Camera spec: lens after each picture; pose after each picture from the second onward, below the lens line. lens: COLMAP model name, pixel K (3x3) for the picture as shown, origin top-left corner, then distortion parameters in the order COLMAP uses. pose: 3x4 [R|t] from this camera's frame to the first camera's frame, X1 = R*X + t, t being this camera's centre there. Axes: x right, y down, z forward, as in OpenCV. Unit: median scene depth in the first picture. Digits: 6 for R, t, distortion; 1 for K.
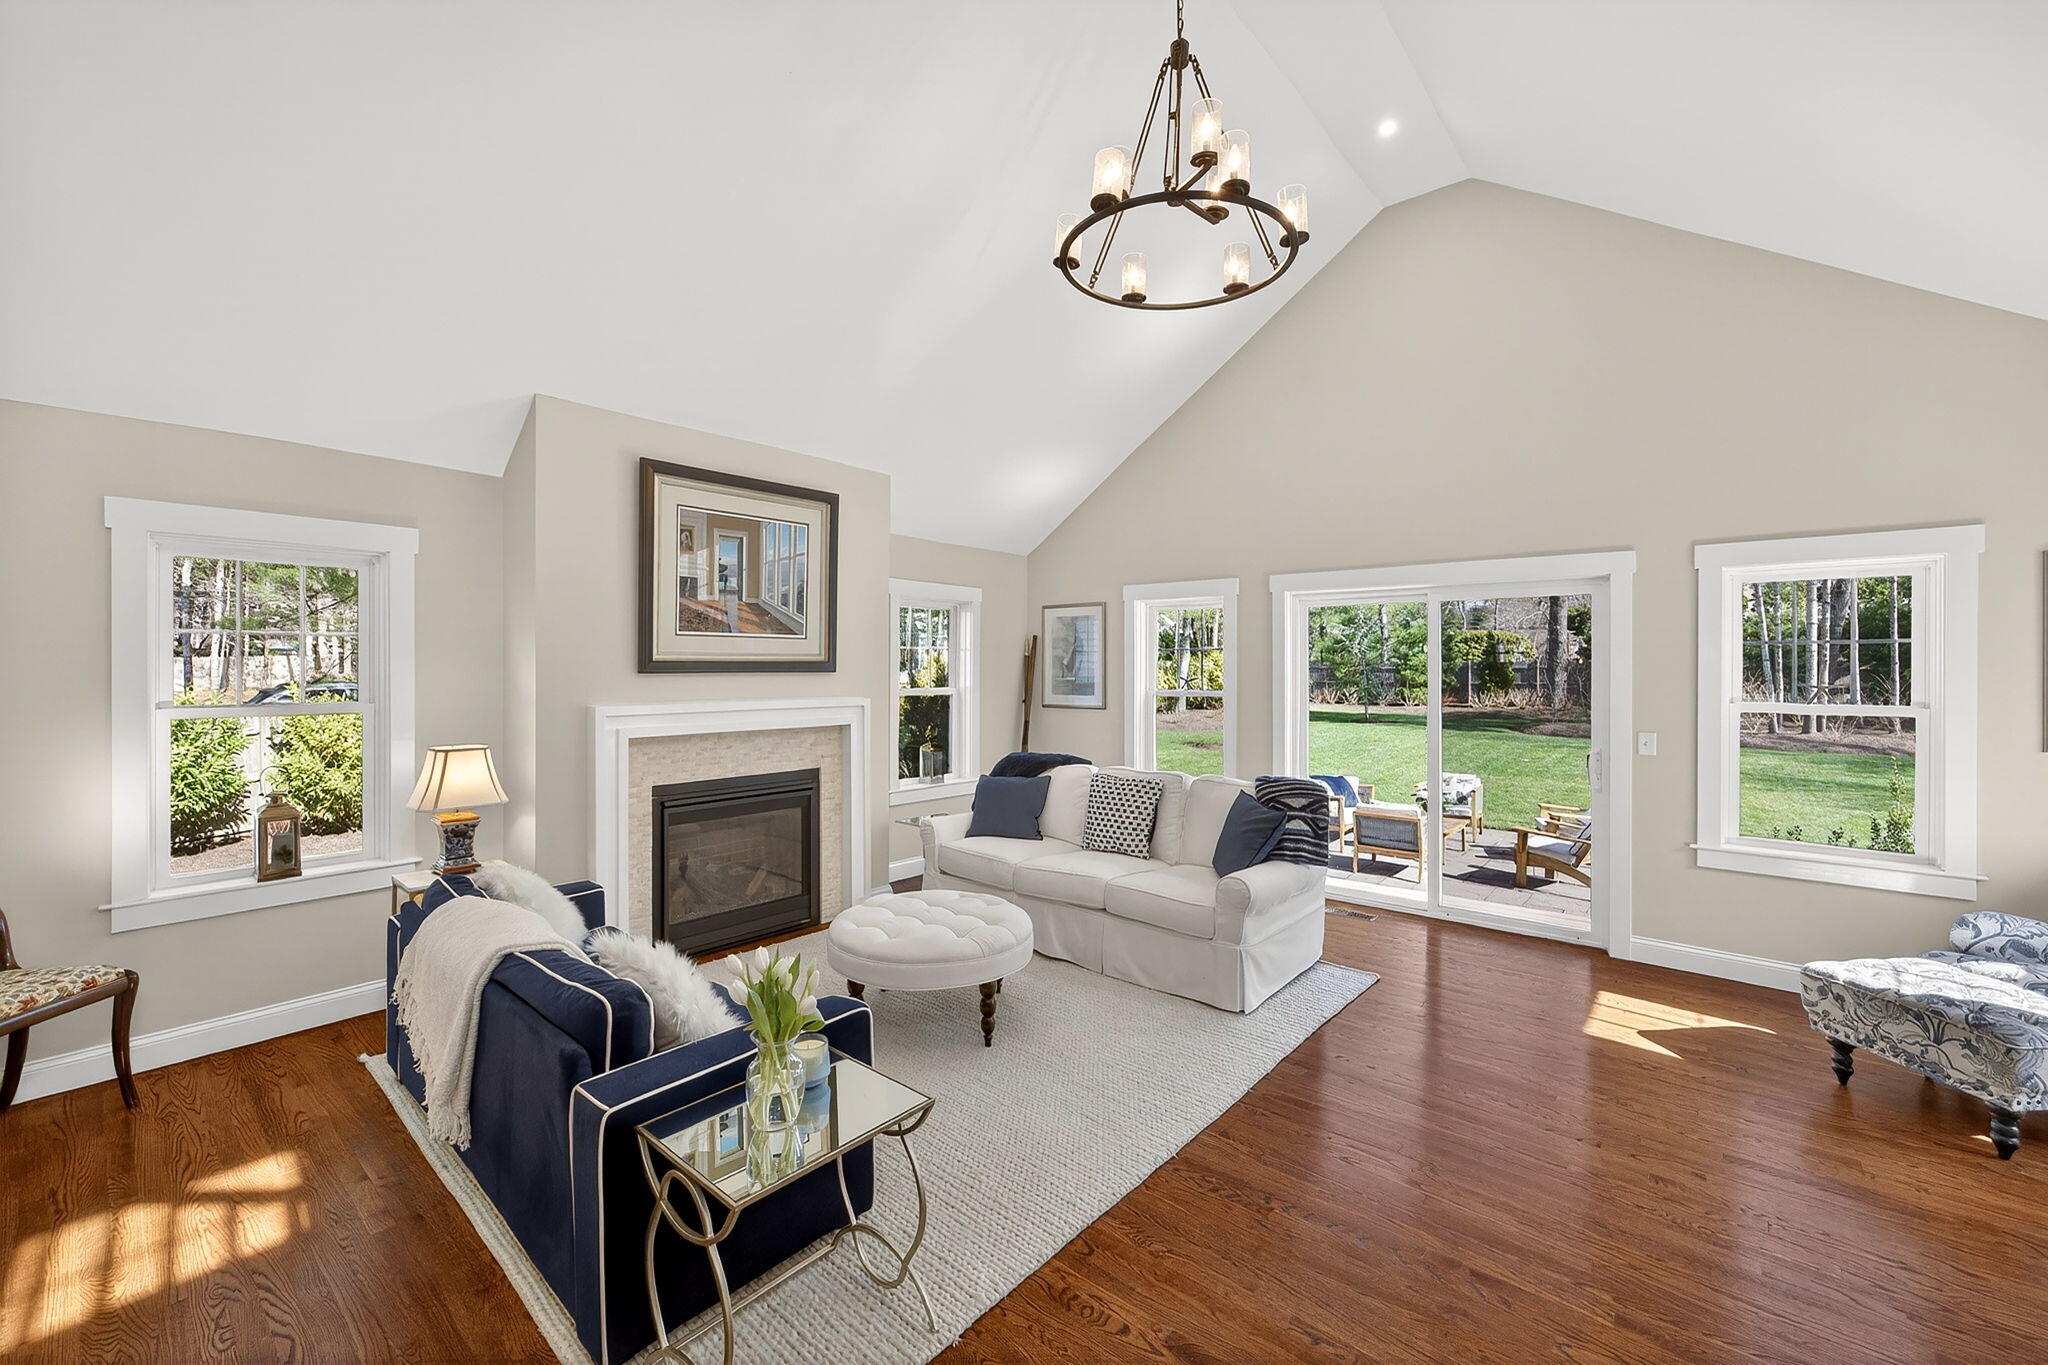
lens RADIAL K [[838.5, 0, 1032.1], [0, 838.5, 667.7], [0, 0, 1]] dist [0.003328, 0.001517]
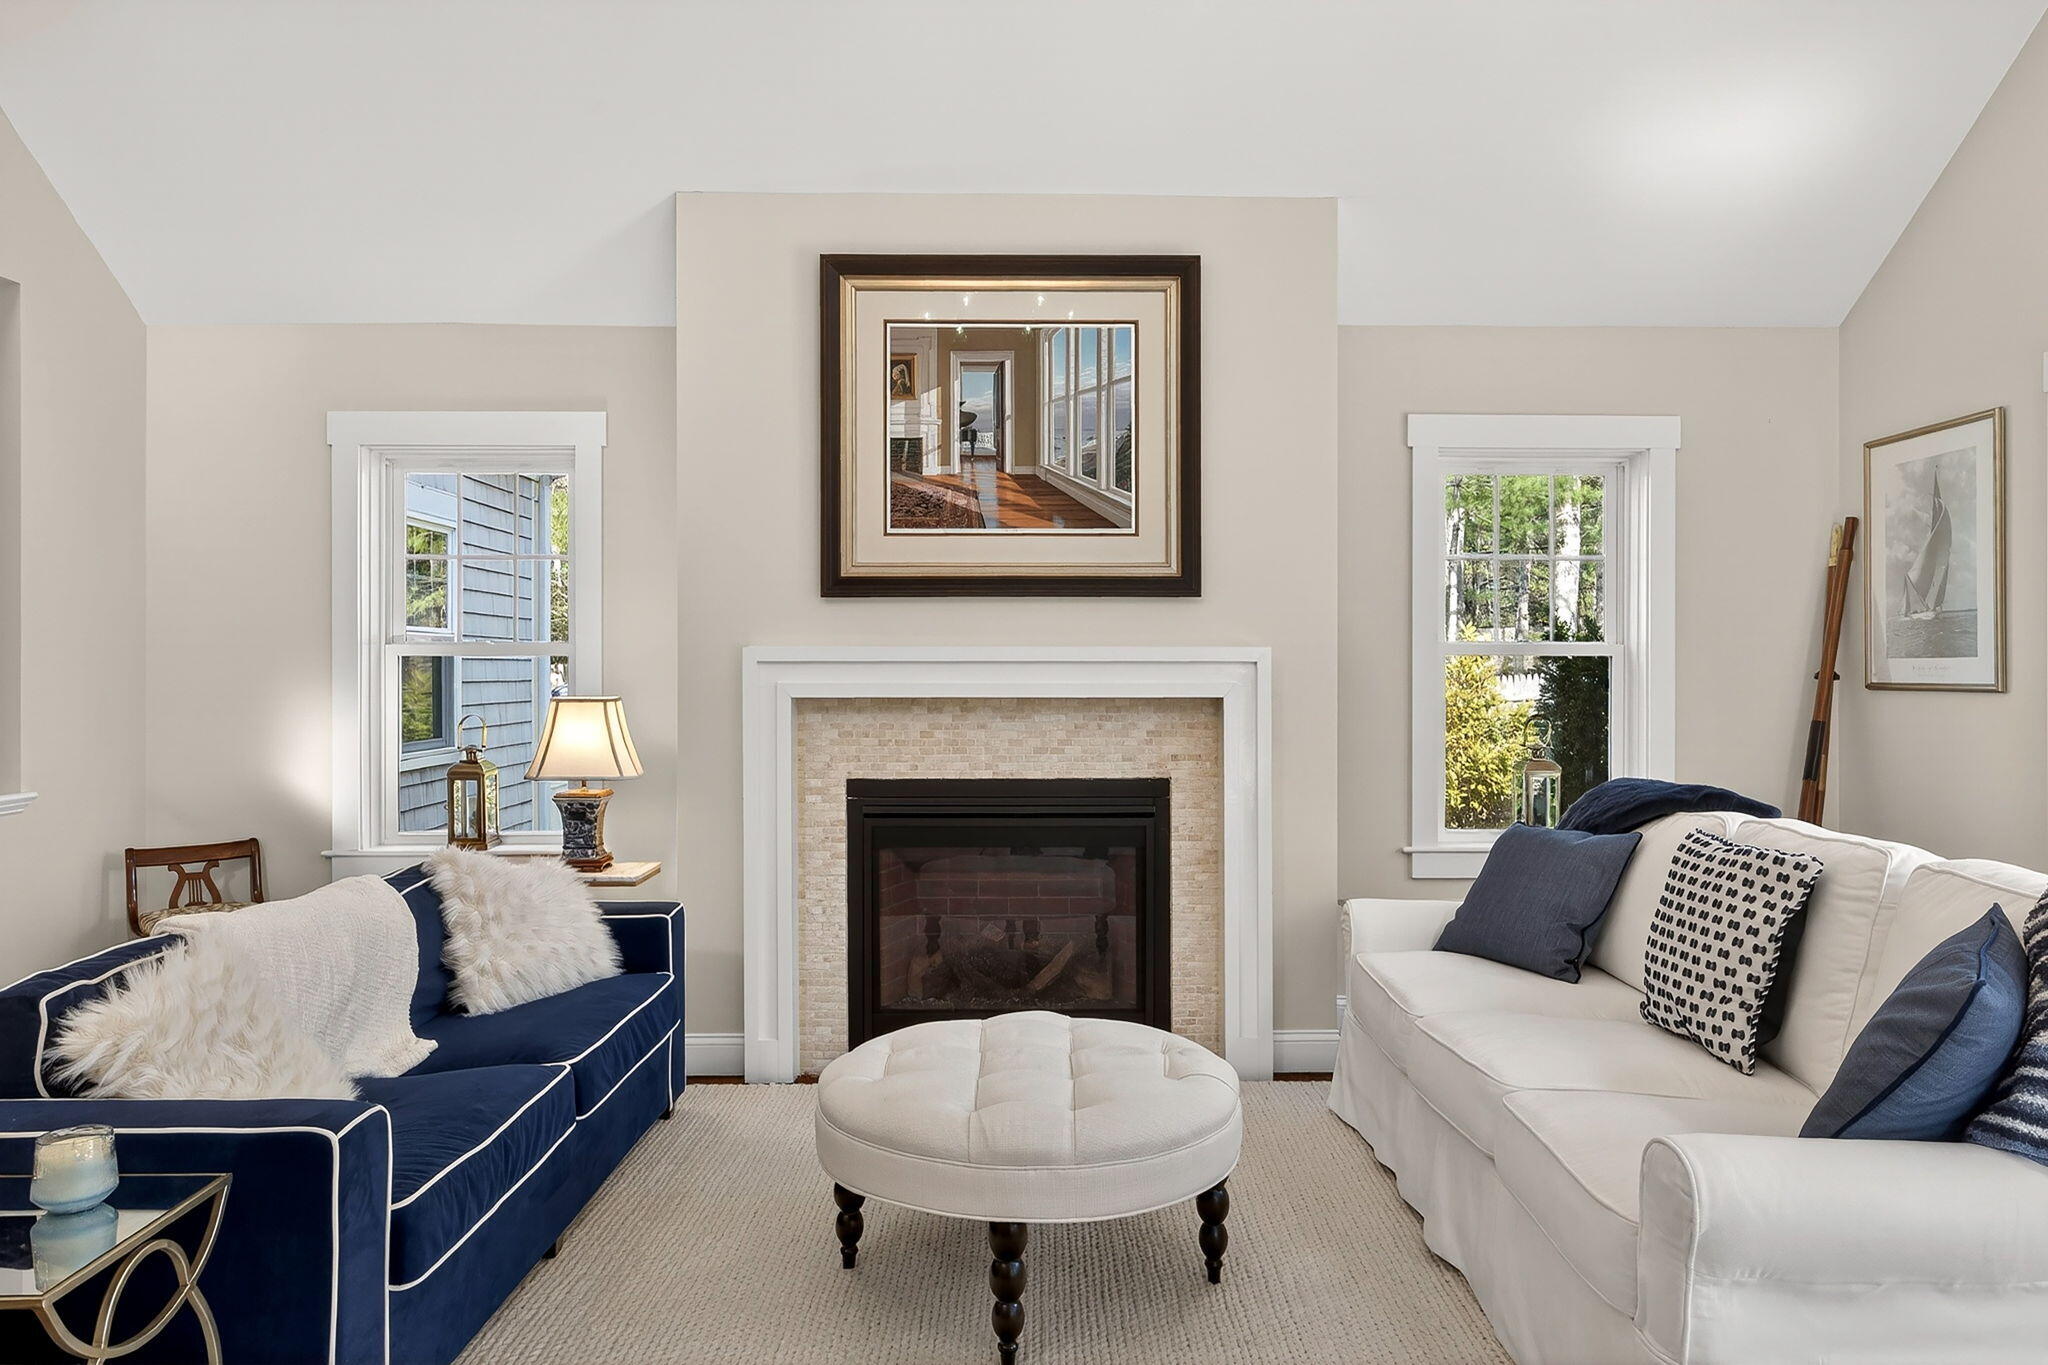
lens RADIAL K [[1420.2, 0, 1039.1], [0, 1420.2, 653.8], [0, 0, 1]] dist [-0.005724, 0.010826]
pose [[0.667229, -0.009462, -0.744792, 0.381789], [0.001699, 0.999936, -0.011182, 0.054146], [0.744850, 0.006196, 0.667203, 0.359015]]
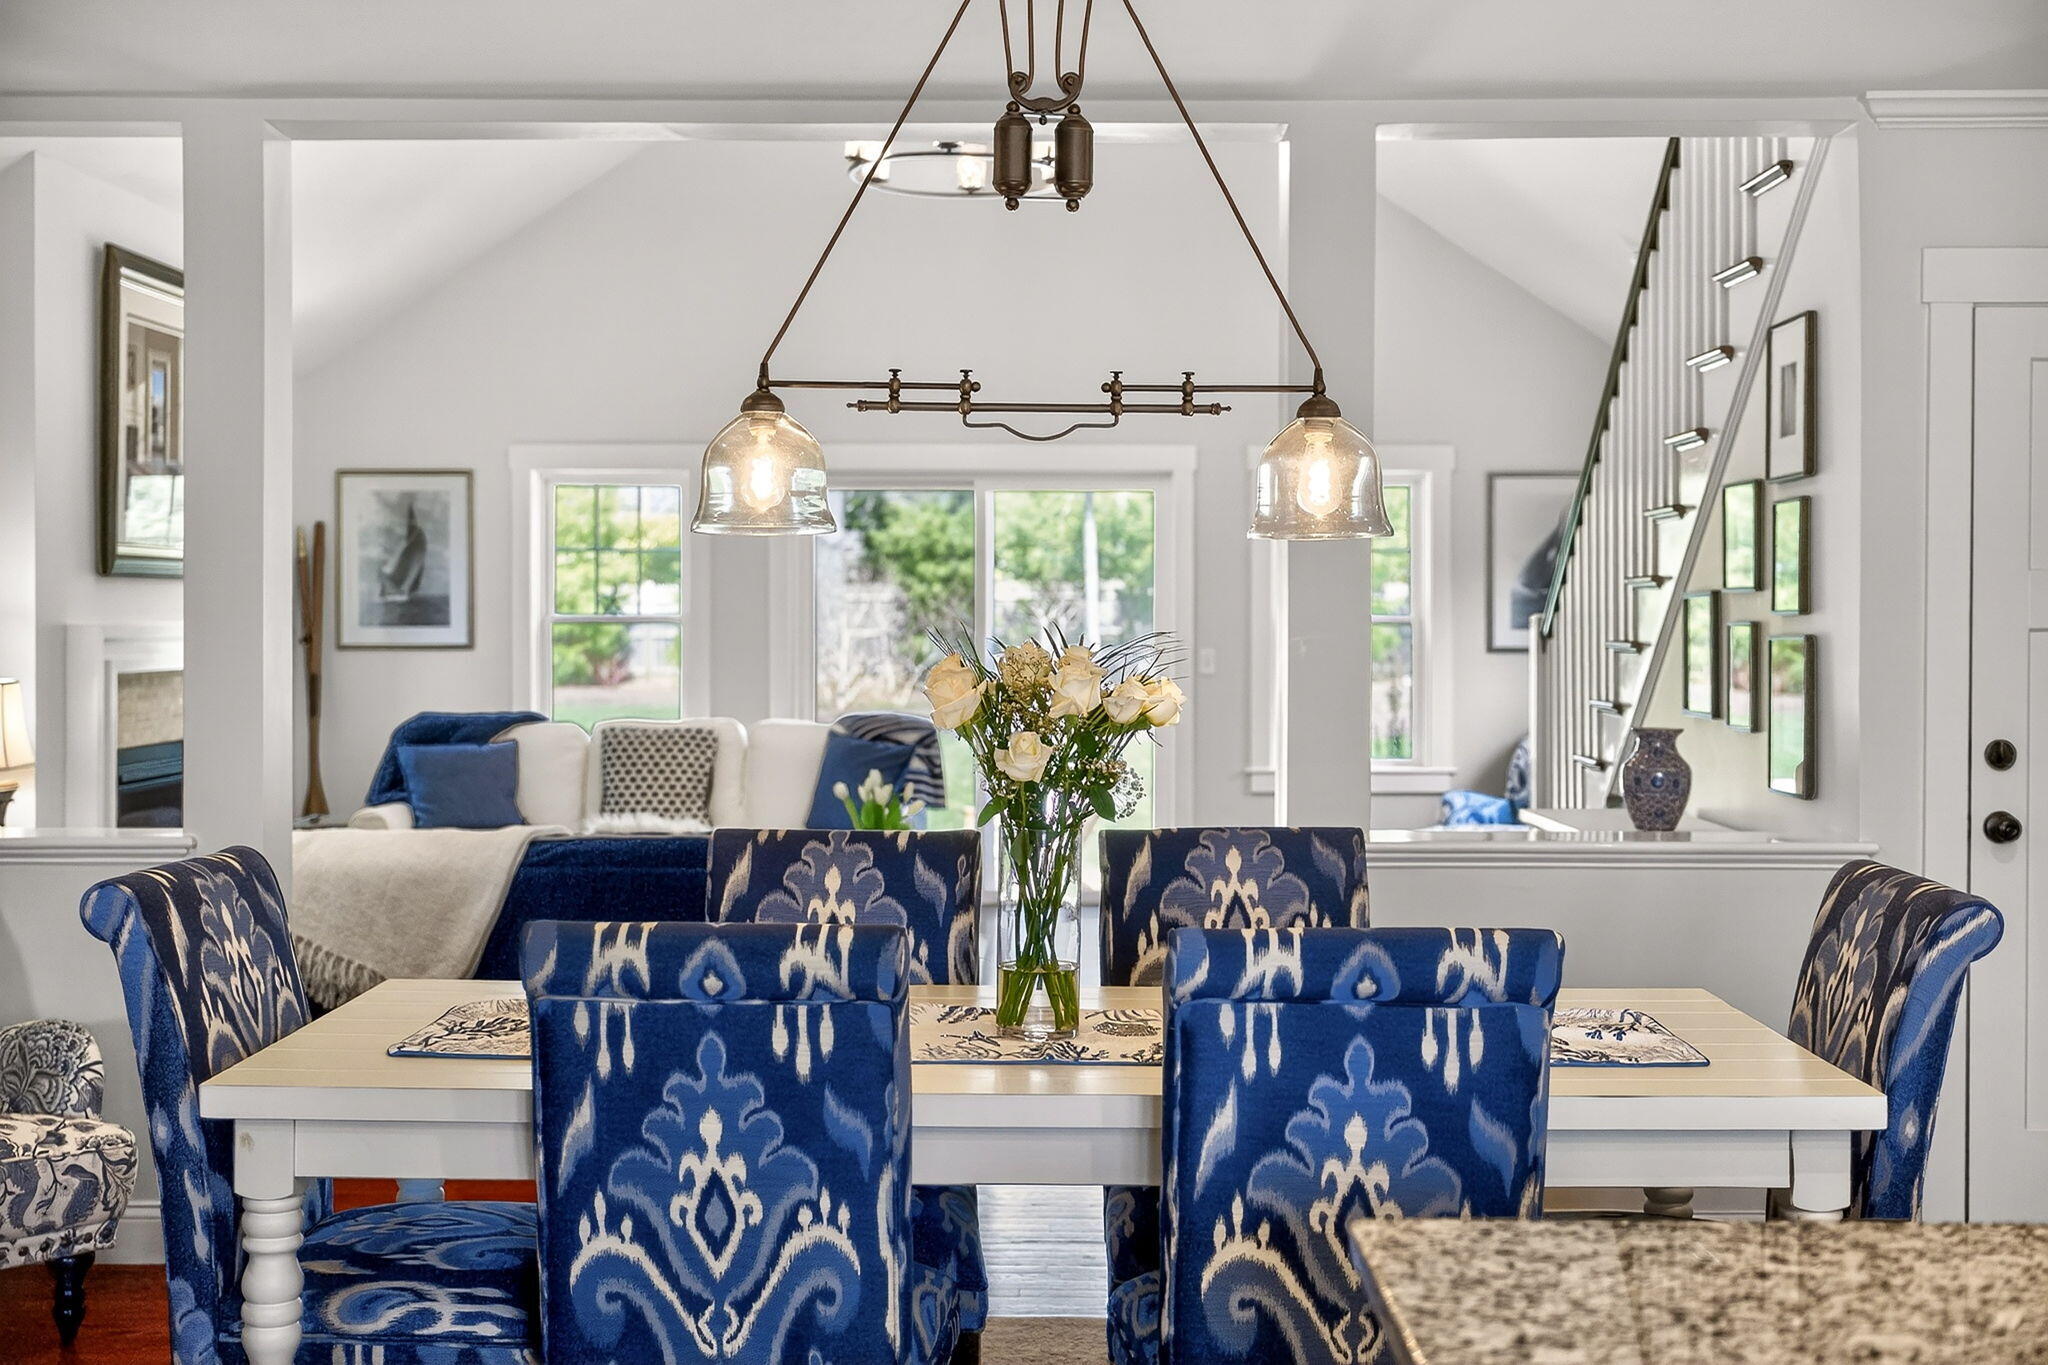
lens RADIAL K [[2305.0, 0, 1025.4], [0, 2305.0, 662.1], [0, 0, 1]] dist [-0.002990, 0.000000]
pose [[0.766361, -0.015359, 0.642227, -0.938741], [-0.000252, 0.999707, 0.024208, 0.026782], [-0.642411, -0.018714, 0.766132, -0.727578]]
